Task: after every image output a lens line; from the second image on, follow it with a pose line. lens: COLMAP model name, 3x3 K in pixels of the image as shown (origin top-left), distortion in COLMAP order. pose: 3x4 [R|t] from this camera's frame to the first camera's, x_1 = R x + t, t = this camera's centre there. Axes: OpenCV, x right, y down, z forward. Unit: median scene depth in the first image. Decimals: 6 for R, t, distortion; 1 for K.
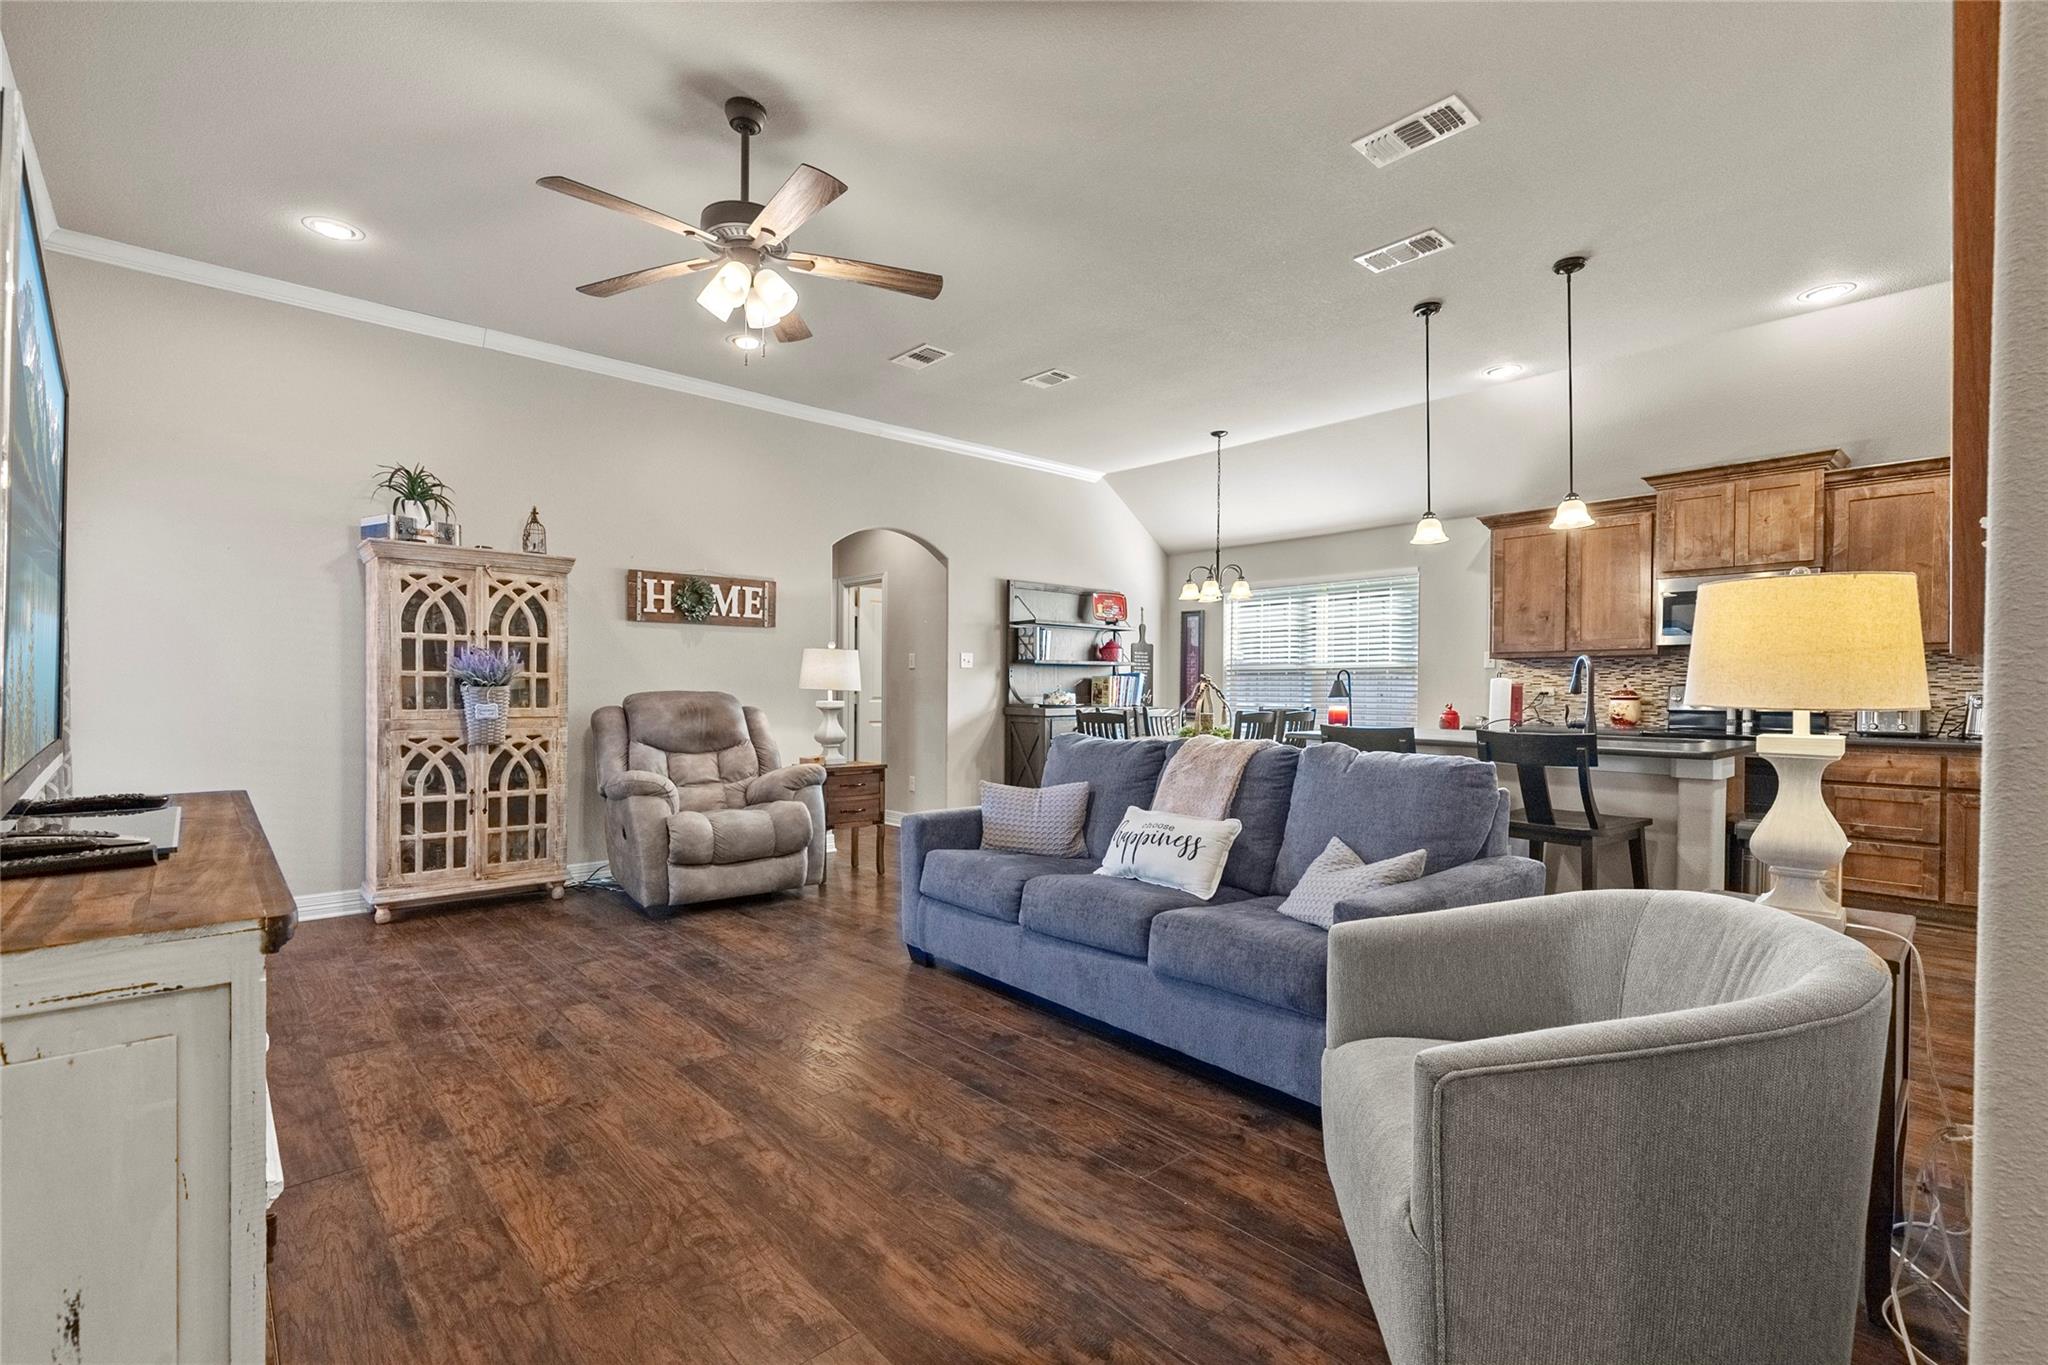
lens RADIAL K [[923.6, 0, 1022.4], [0, 923.6, 702.6], [0, 0, 1]] dist [0.005869, -0.000208]
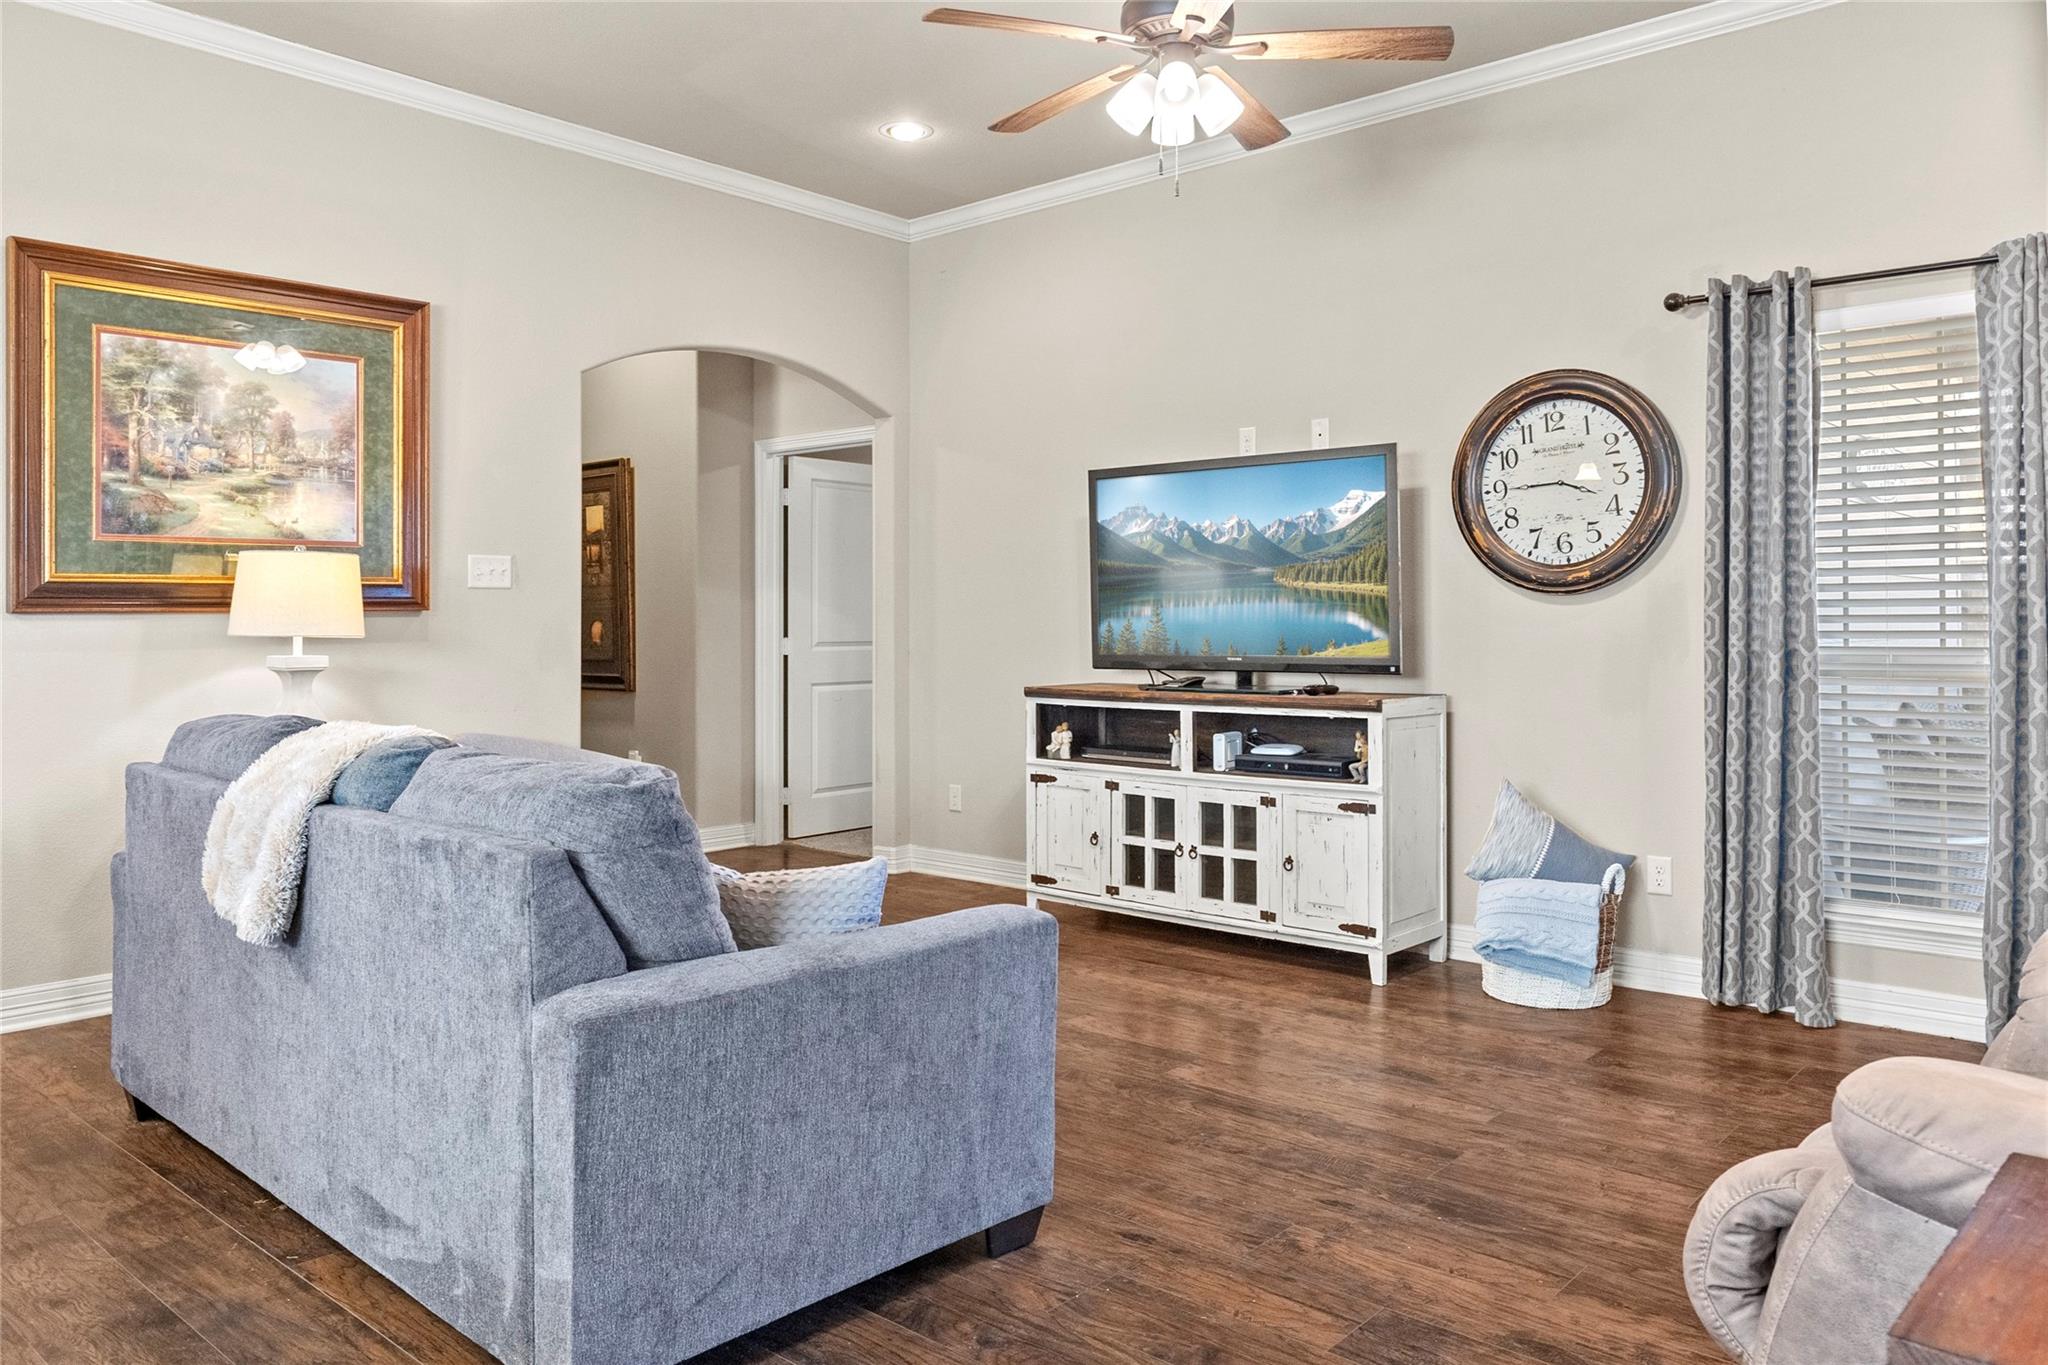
lens RADIAL K [[1439.4, 0, 1045.5], [0, 1439.4, 580.1], [0, 0, 1]] dist [0.045980, -0.037299]
pose [[-0.991425, -0.007269, -0.130473, -0.025729], [-0.005690, 0.999906, -0.012472, -0.026214], [0.130551, -0.011622, -0.991373, 1.419853]]
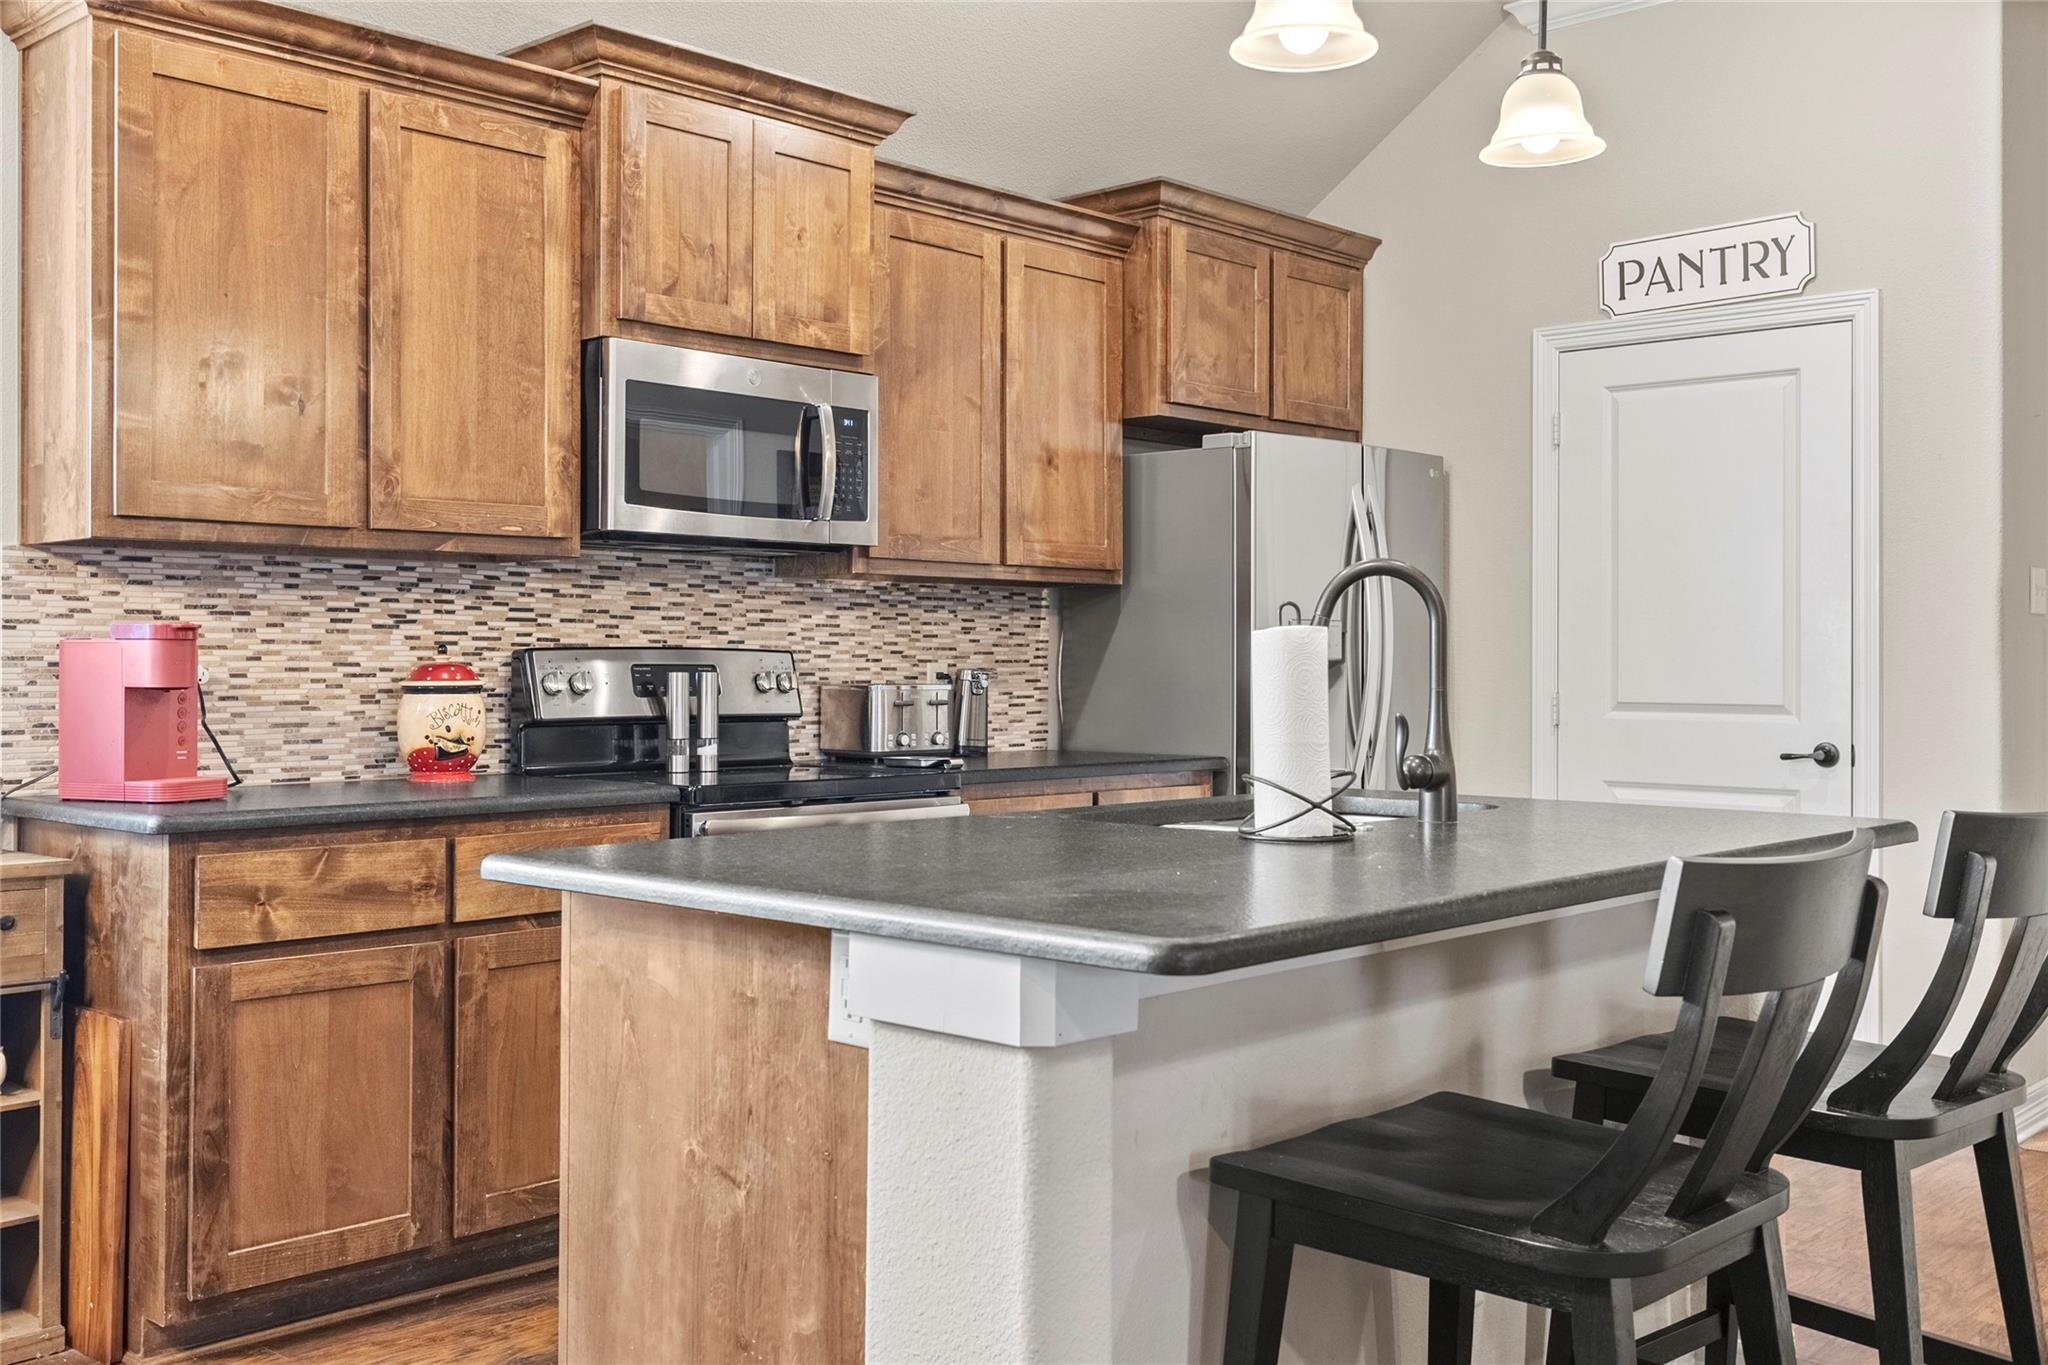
lens RADIAL K [[1983.9, 0, 1020.1], [0, 1983.9, 642.1], [0, 0, 1]] dist [0.008117, -0.005775]
pose [[-0.096925, 0.003688, 0.995285, -0.065546], [0.012913, 0.999914, -0.002448, -0.020637], [-0.995208, 0.012615, -0.096964, 1.101716]]
